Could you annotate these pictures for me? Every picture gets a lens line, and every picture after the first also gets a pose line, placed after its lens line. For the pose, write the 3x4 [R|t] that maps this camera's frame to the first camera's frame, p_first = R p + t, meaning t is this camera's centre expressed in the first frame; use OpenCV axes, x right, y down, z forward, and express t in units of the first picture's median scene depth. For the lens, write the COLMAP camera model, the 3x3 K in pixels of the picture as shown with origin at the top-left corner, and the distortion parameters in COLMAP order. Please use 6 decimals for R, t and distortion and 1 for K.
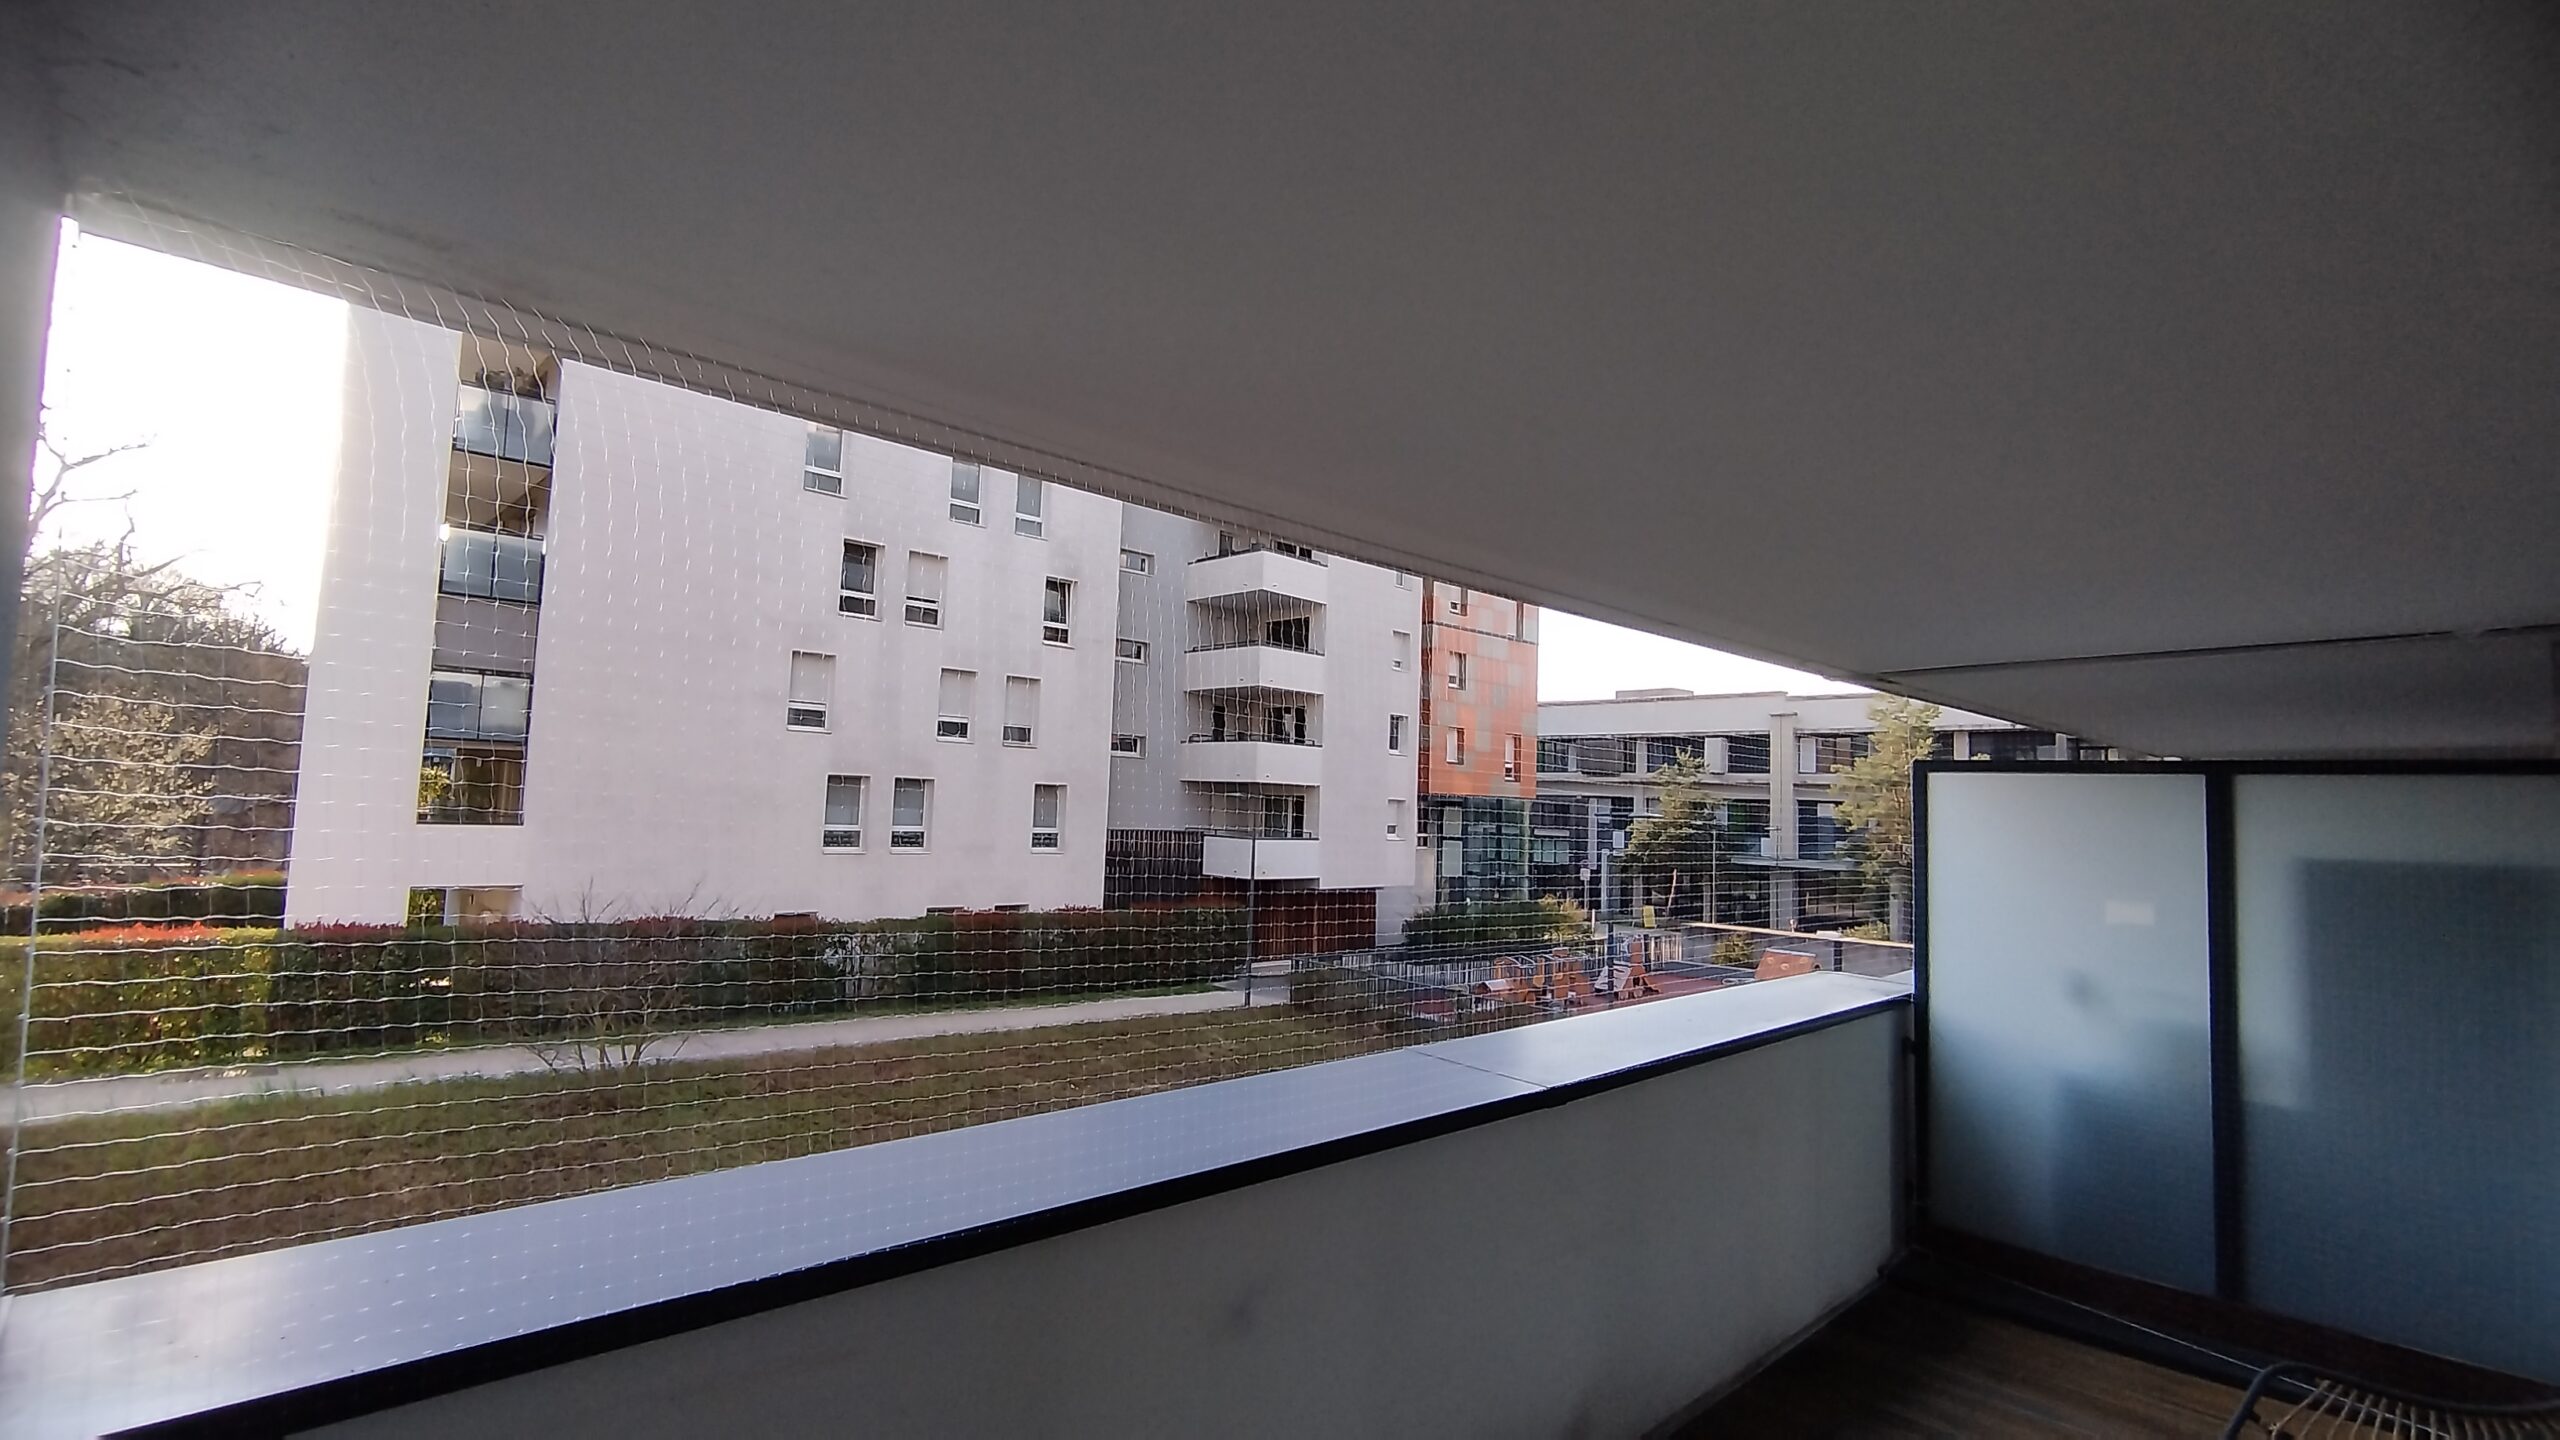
lens RADIAL K [[1235.8, 0, 1273.6], [0, 1235.8, 728.5], [0, 0, 1]] dist [0.022015, 0.000563]
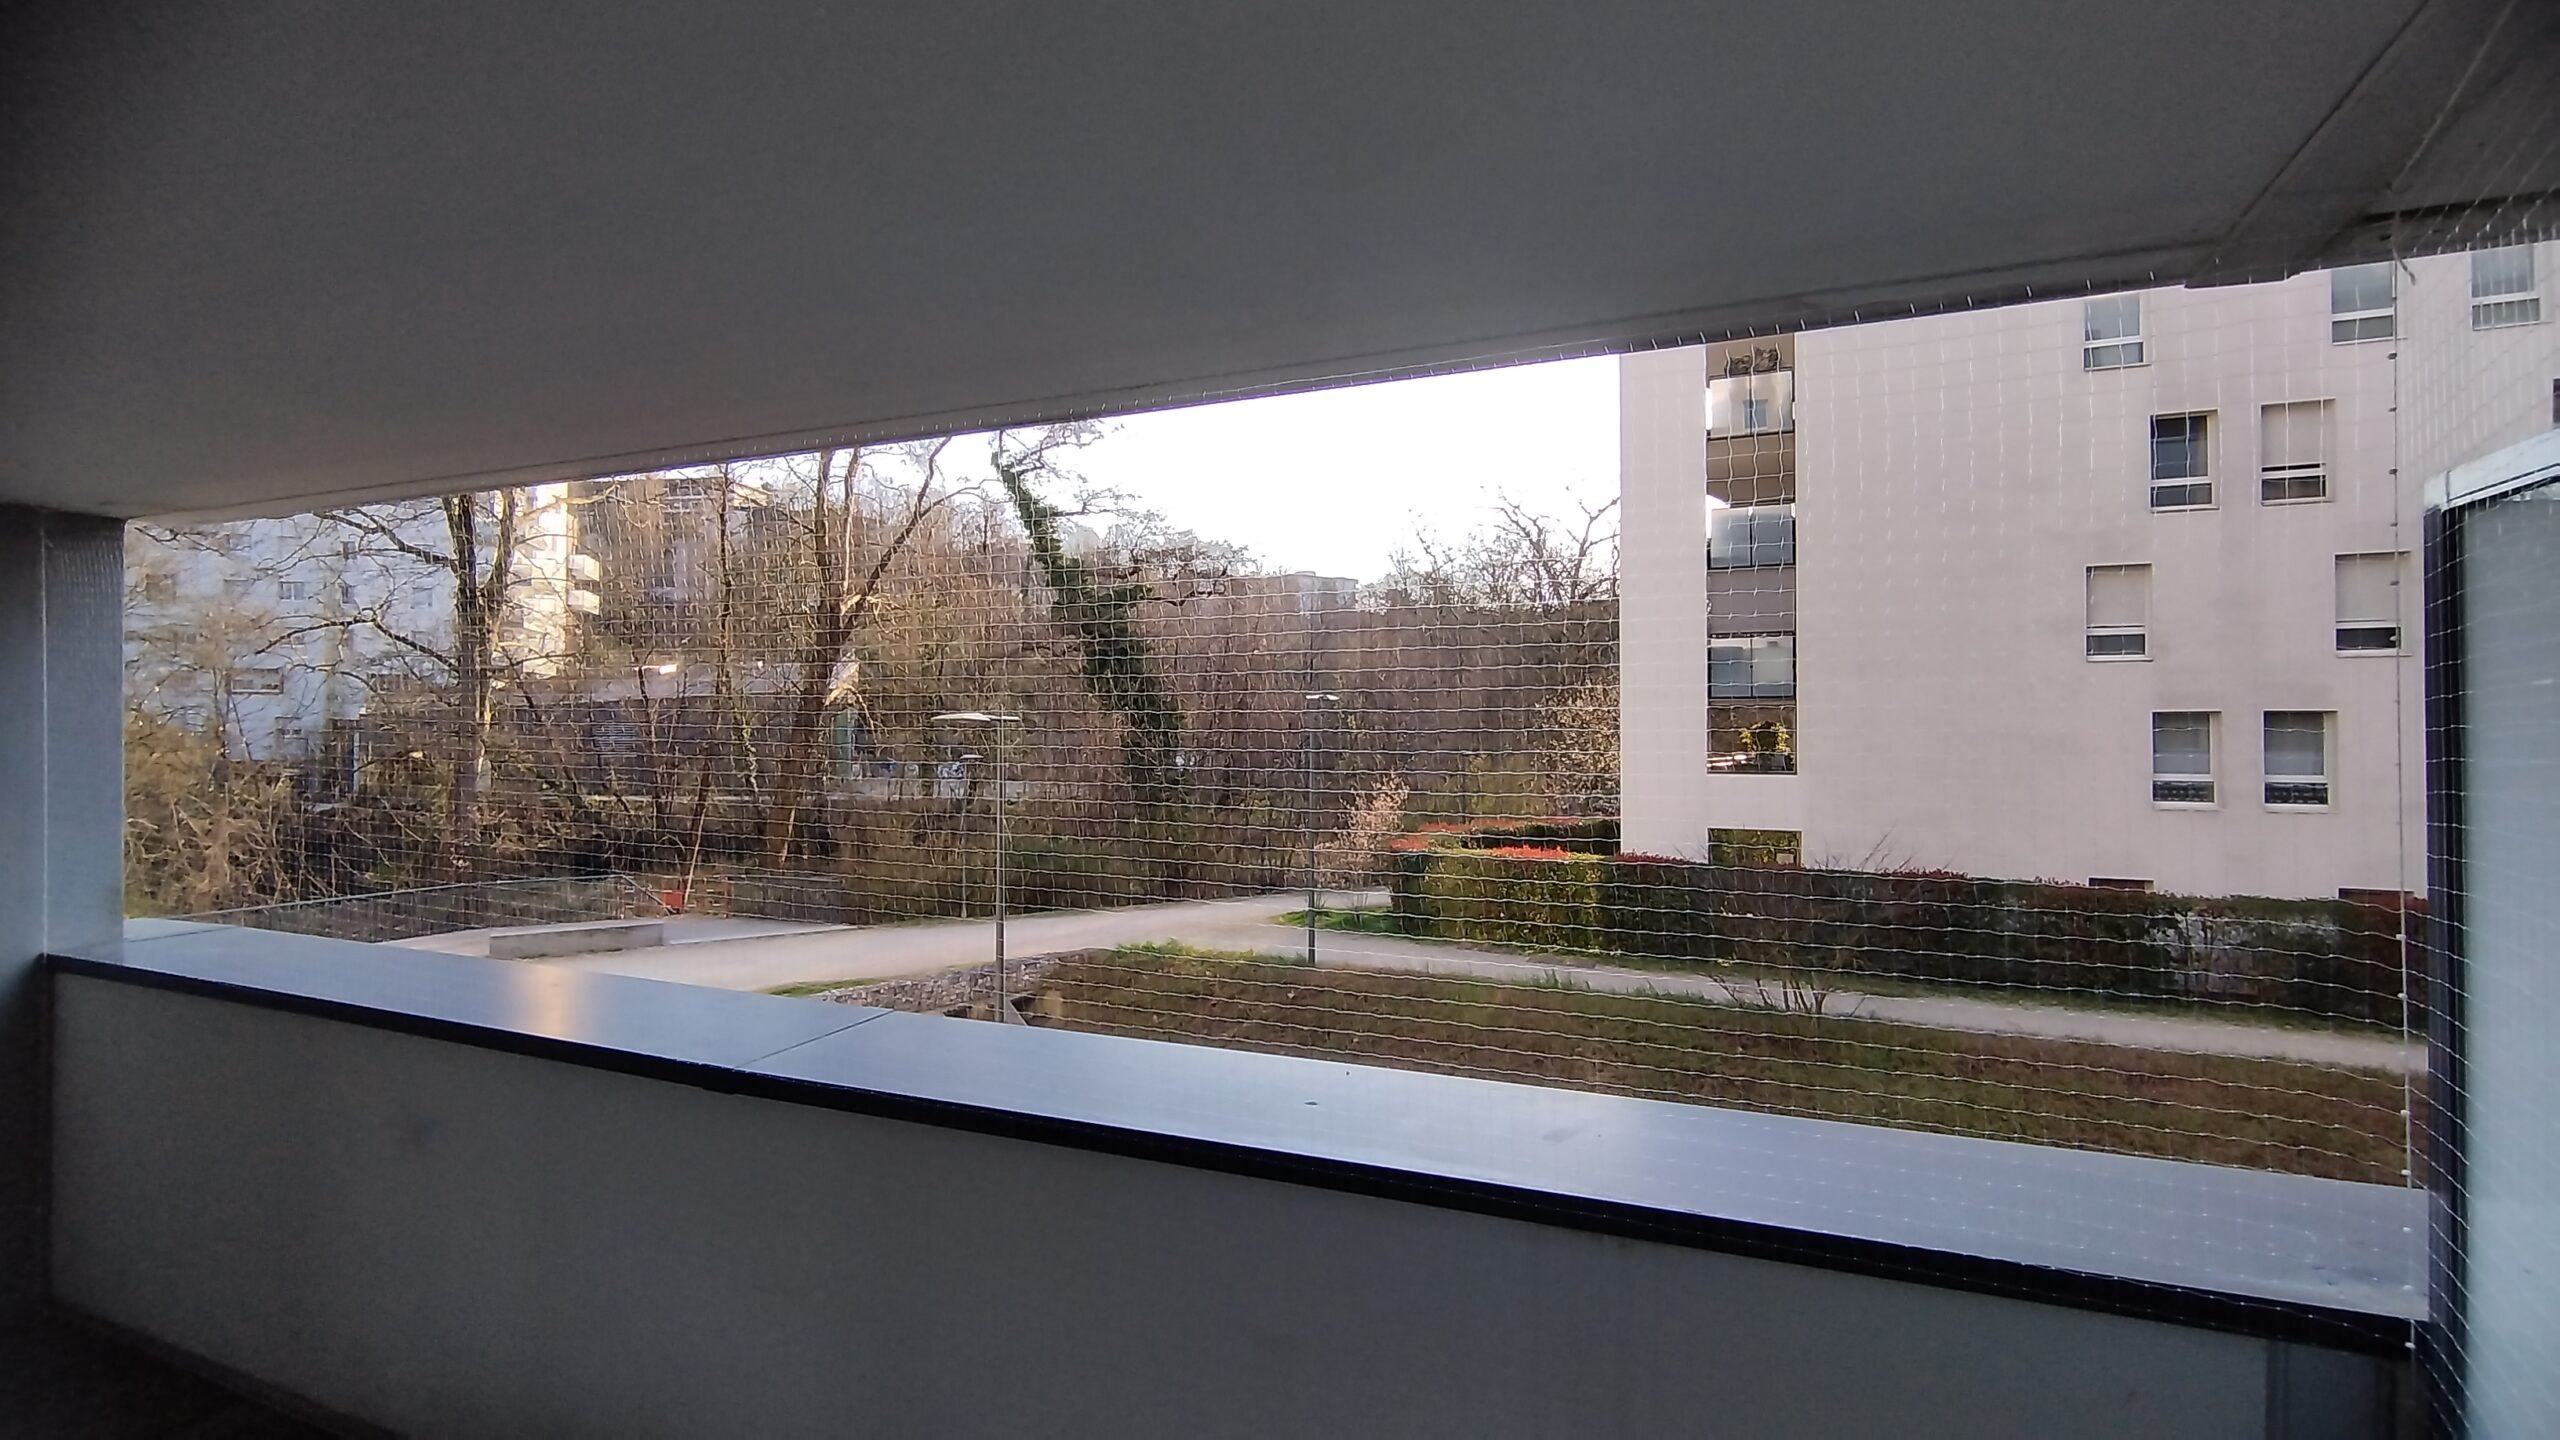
lens RADIAL K [[1235.8, 0, 1274.7], [0, 1235.8, 717.0], [0, 0, 1]] dist [0.022015, 0.000563]
pose [[0.374595, -0.047597, -0.925966, 0.211400], [0.071041, 0.997219, -0.022521, 0.021310], [0.924463, -0.057346, 0.376935, 0.193714]]
